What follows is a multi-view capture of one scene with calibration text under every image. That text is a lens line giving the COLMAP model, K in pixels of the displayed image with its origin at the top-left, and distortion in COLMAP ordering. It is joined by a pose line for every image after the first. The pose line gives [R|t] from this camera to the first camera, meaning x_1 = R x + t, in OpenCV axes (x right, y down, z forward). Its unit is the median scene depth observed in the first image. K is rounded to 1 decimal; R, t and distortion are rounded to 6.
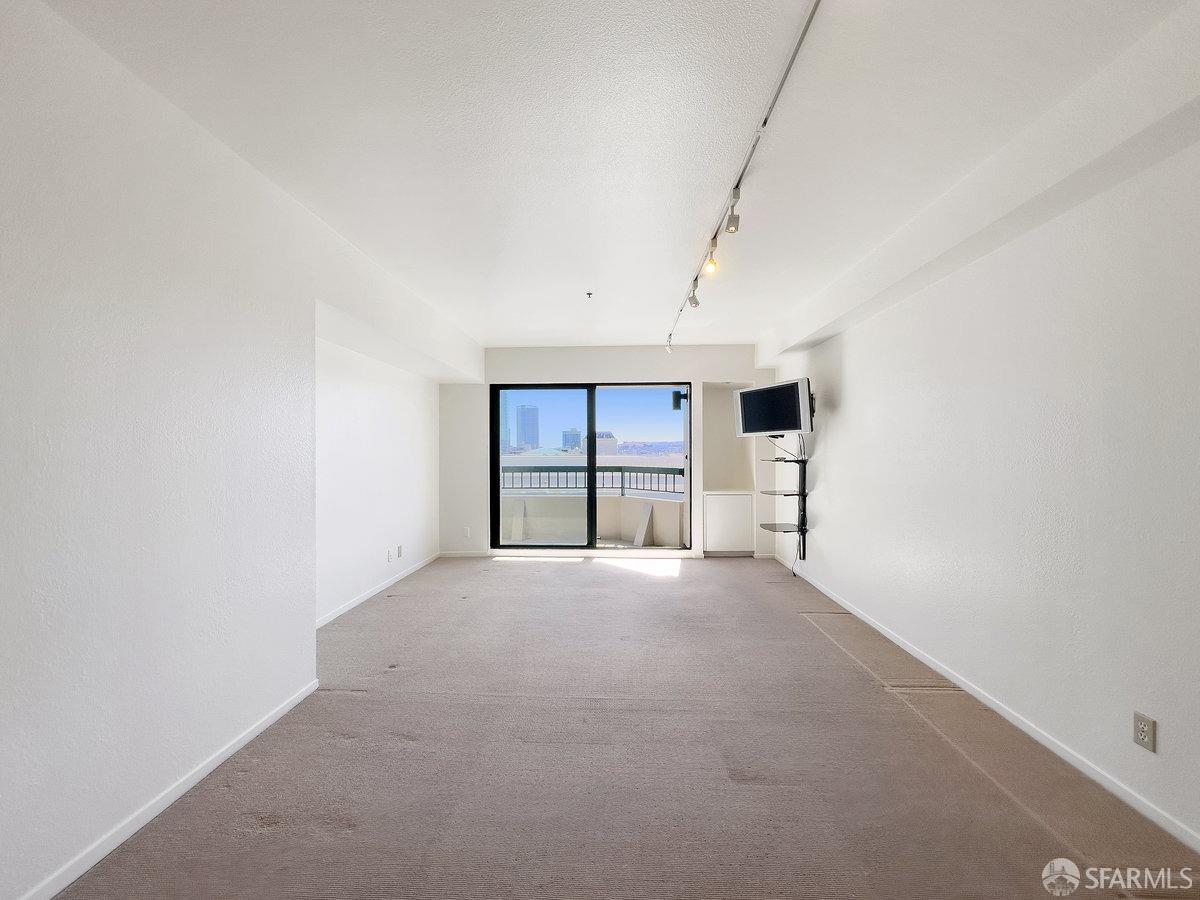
lens RADIAL K [[479.2, 0, 601.1], [0, 479.2, 445.7], [0, 0, 1]] dist [-0.006277, 0.000160]
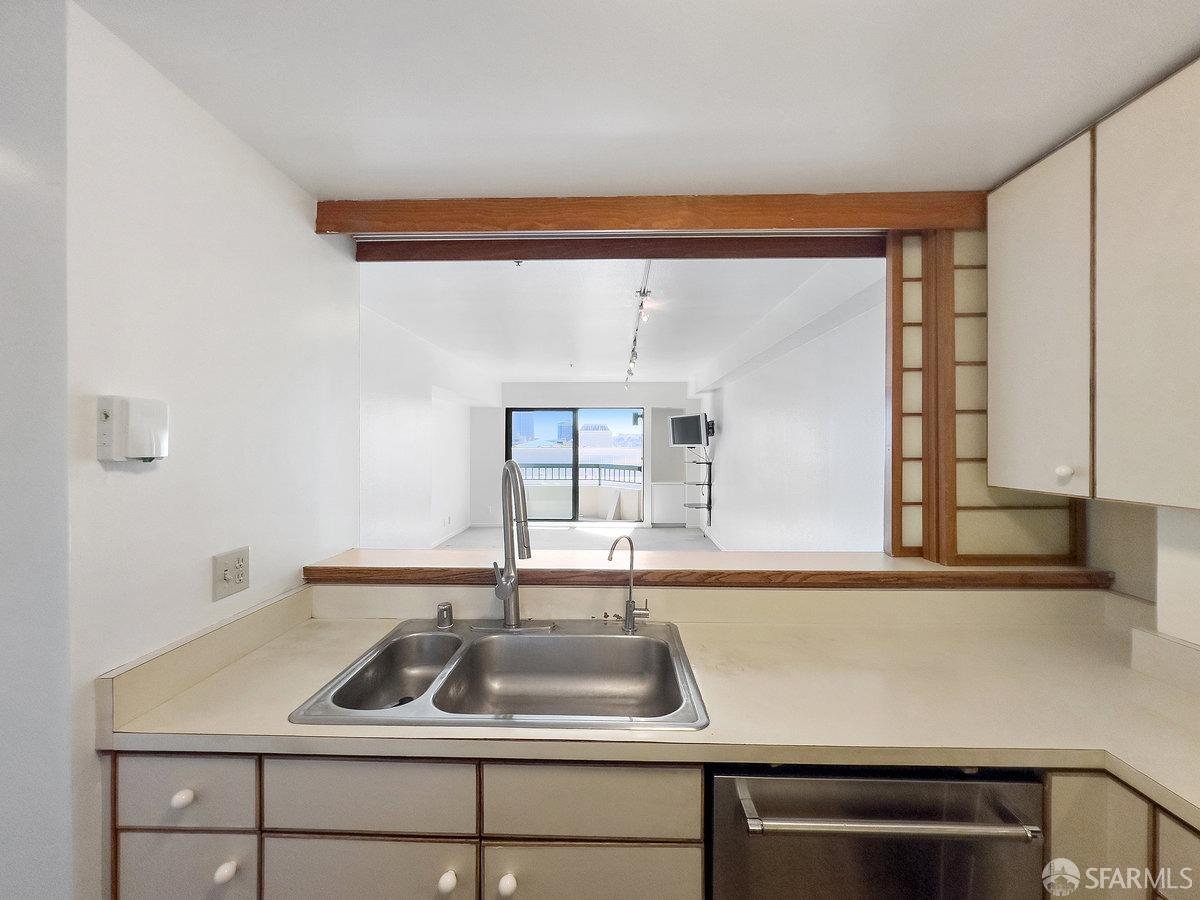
lens RADIAL K [[479.2, 0, 601.1], [0, 479.2, 445.7], [0, 0, 1]] dist [-0.006277, 0.000160]
pose [[0.999936, 0.004508, 0.010398, 0.042953], [-0.004678, 0.999854, 0.016445, -0.039267], [-0.010322, -0.016493, 0.999811, -0.454369]]
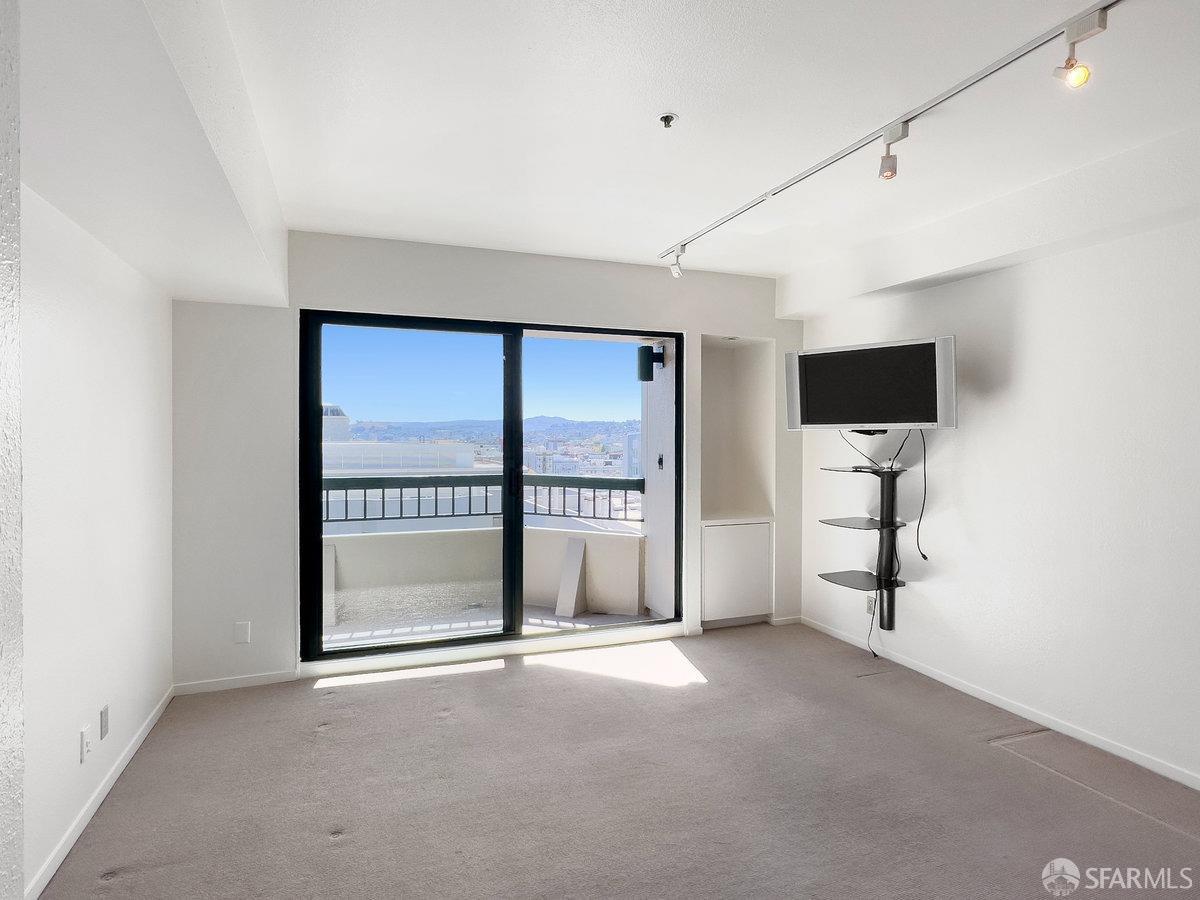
lens RADIAL K [[668.2, 0, 604.2], [0, 668.2, 437.8], [0, 0, 1]] dist [0.007773, -0.000305]
pose [[0.920978, 0.004952, 0.389584, -0.215077], [-0.010438, 0.999874, 0.011965, -0.015036], [-0.389475, -0.015086, 0.920913, 0.286467]]
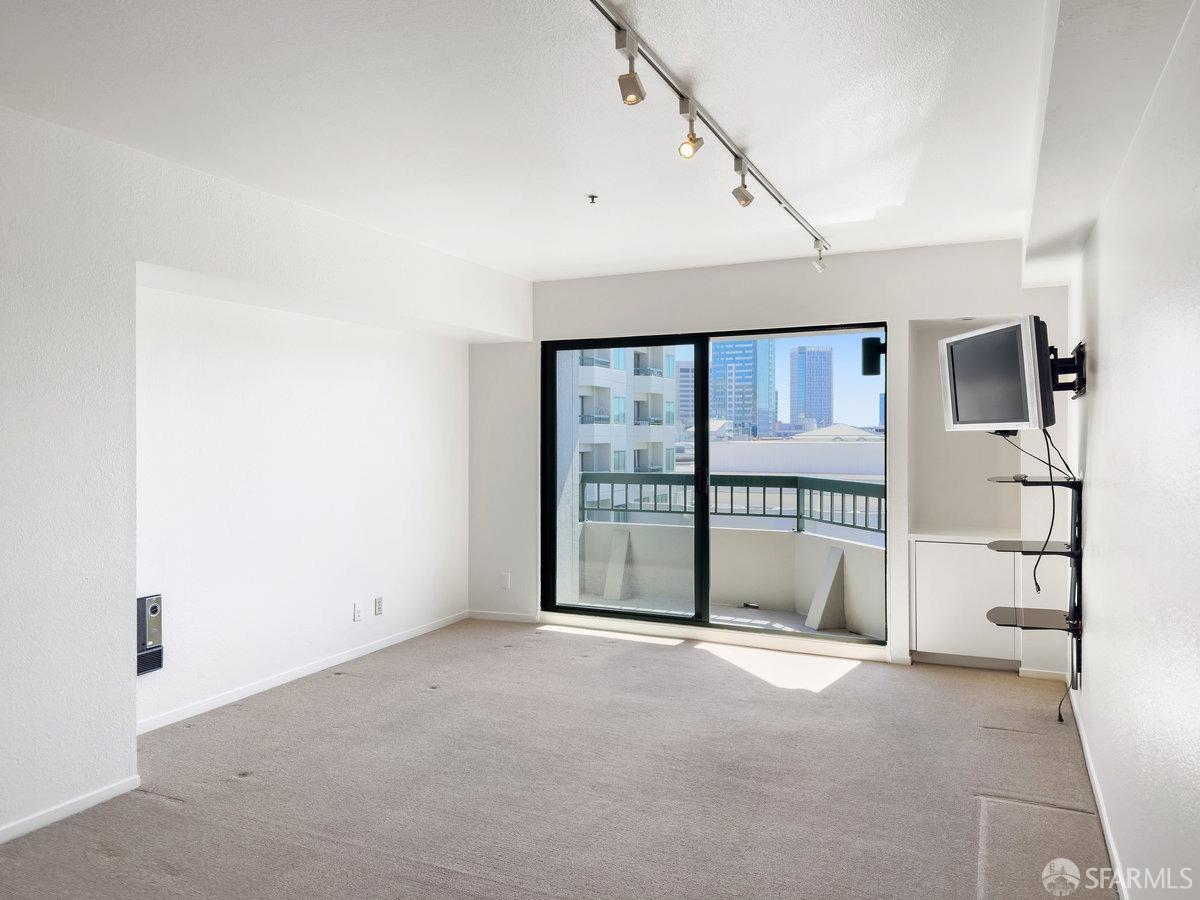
lens RADIAL K [[866.3, 0, 598.7], [0, 866.3, 431.1], [0, 0, 1]] dist [0.111504, -0.146805]
pose [[0.924605, 0.000571, -0.380927, 0.260775], [0.003859, 0.999934, 0.010867, -0.026249], [0.380908, -0.011518, 0.924541, 0.002324]]
